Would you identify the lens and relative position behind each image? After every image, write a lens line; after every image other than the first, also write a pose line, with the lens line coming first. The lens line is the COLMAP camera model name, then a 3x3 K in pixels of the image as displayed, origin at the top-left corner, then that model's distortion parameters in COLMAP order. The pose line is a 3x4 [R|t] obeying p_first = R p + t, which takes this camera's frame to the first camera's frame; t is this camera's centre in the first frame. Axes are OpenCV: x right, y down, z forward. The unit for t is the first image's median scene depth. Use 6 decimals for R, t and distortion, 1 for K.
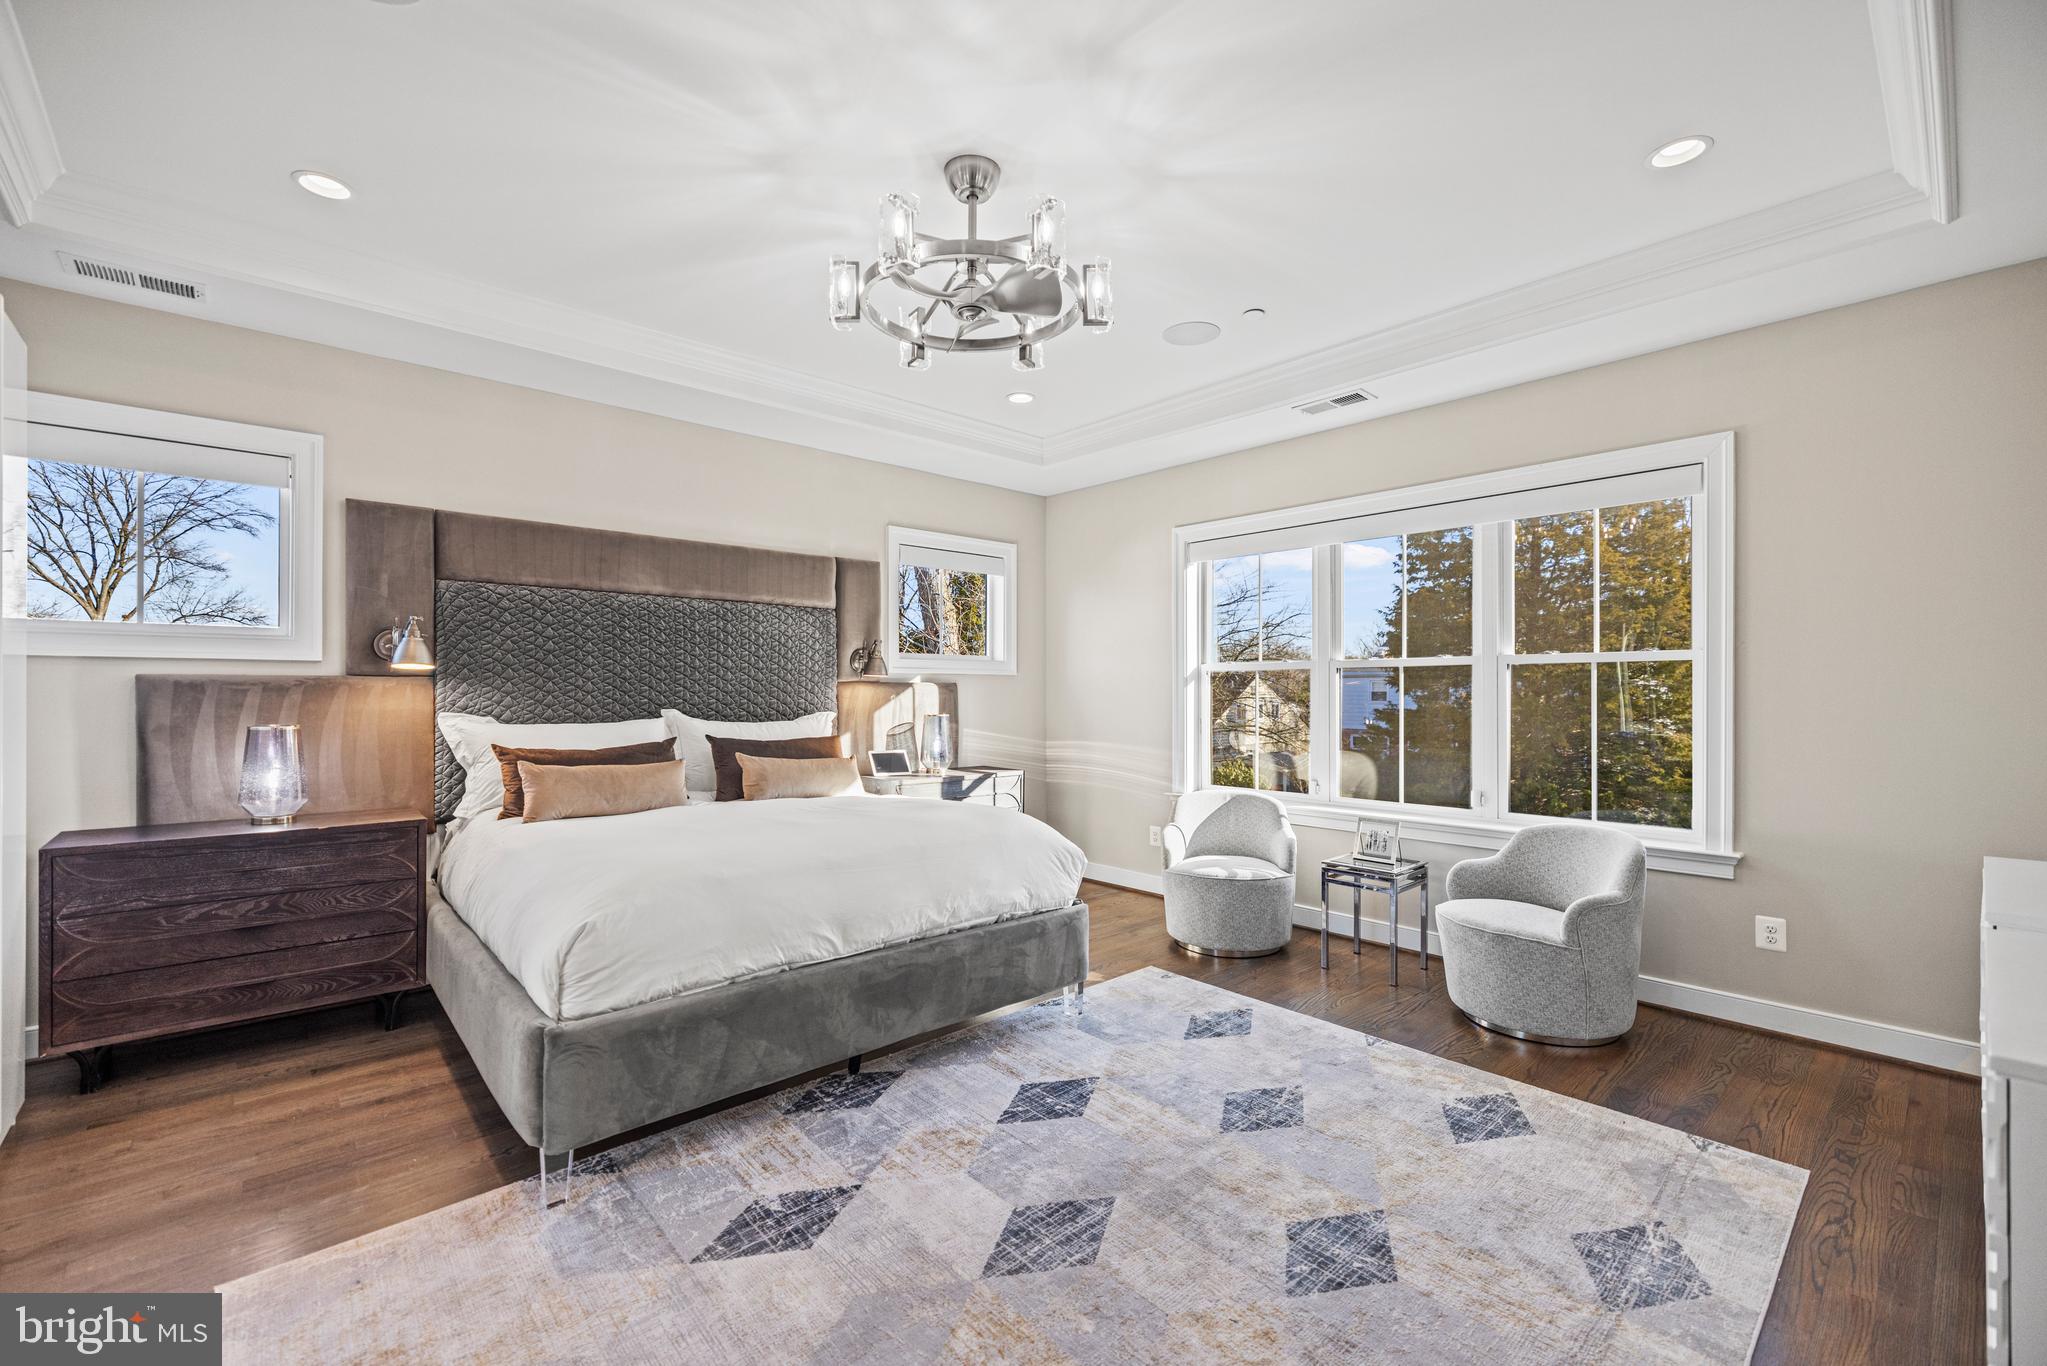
lens RADIAL K [[867.0, 0, 1021.0], [0, 867.0, 690.4], [0, 0, 1]] dist [0.000195, -0.000503]
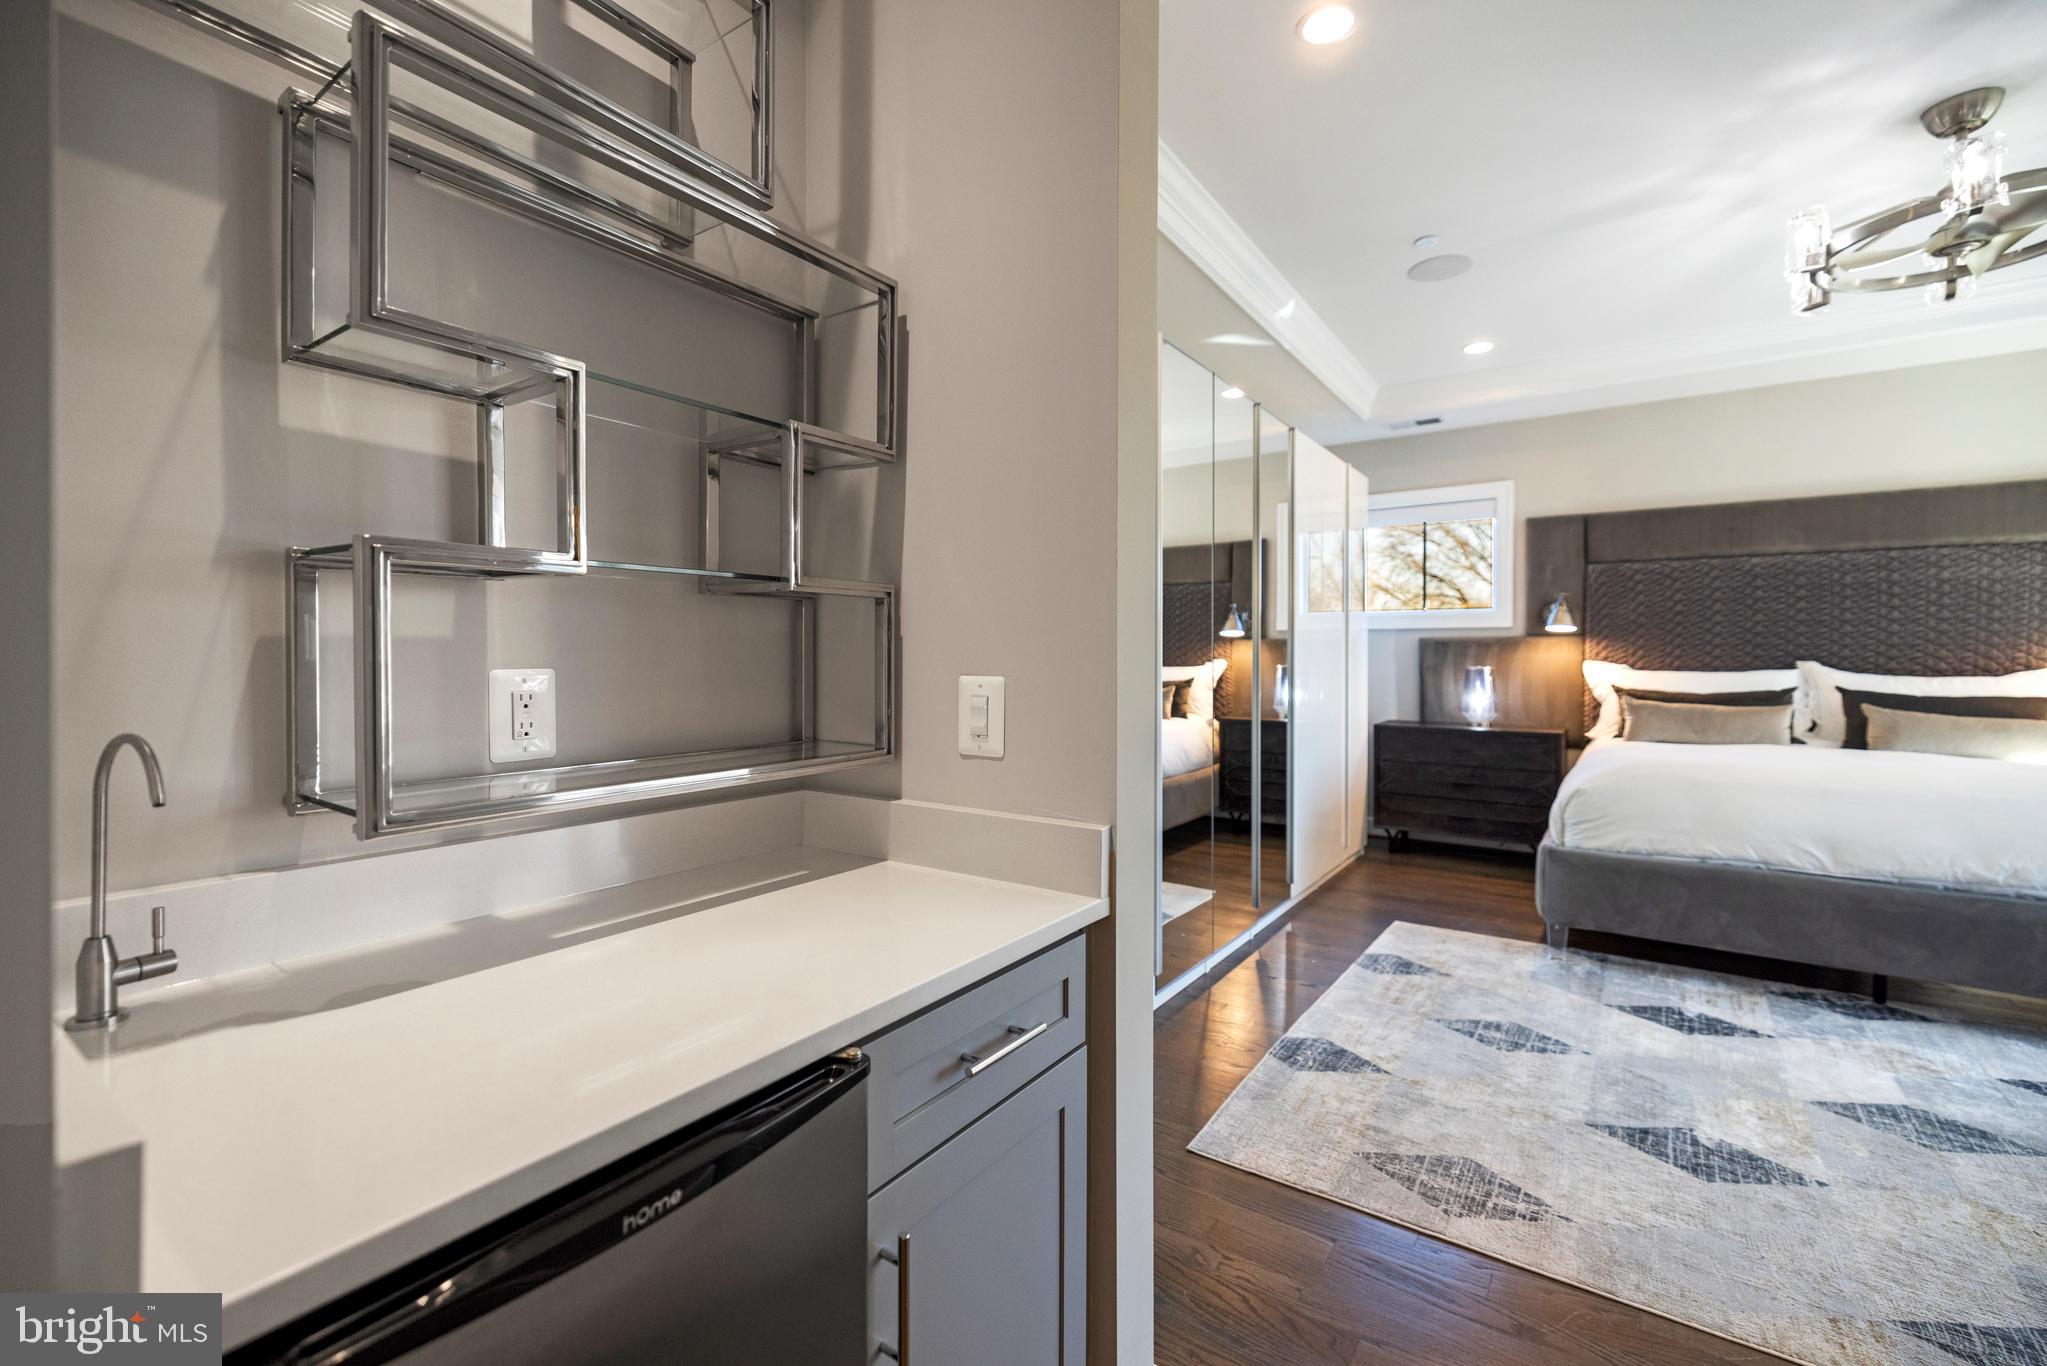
lens RADIAL K [[867.0, 0, 1021.0], [0, 867.0, 671.4], [0, 0, 1]] dist [0.000195, -0.000503]
pose [[0.230120, 0.011410, -0.973095, 0.532786], [-0.001910, 0.999935, 0.011273, 0.032082], [0.973160, -0.000736, 0.230126, -0.220287]]
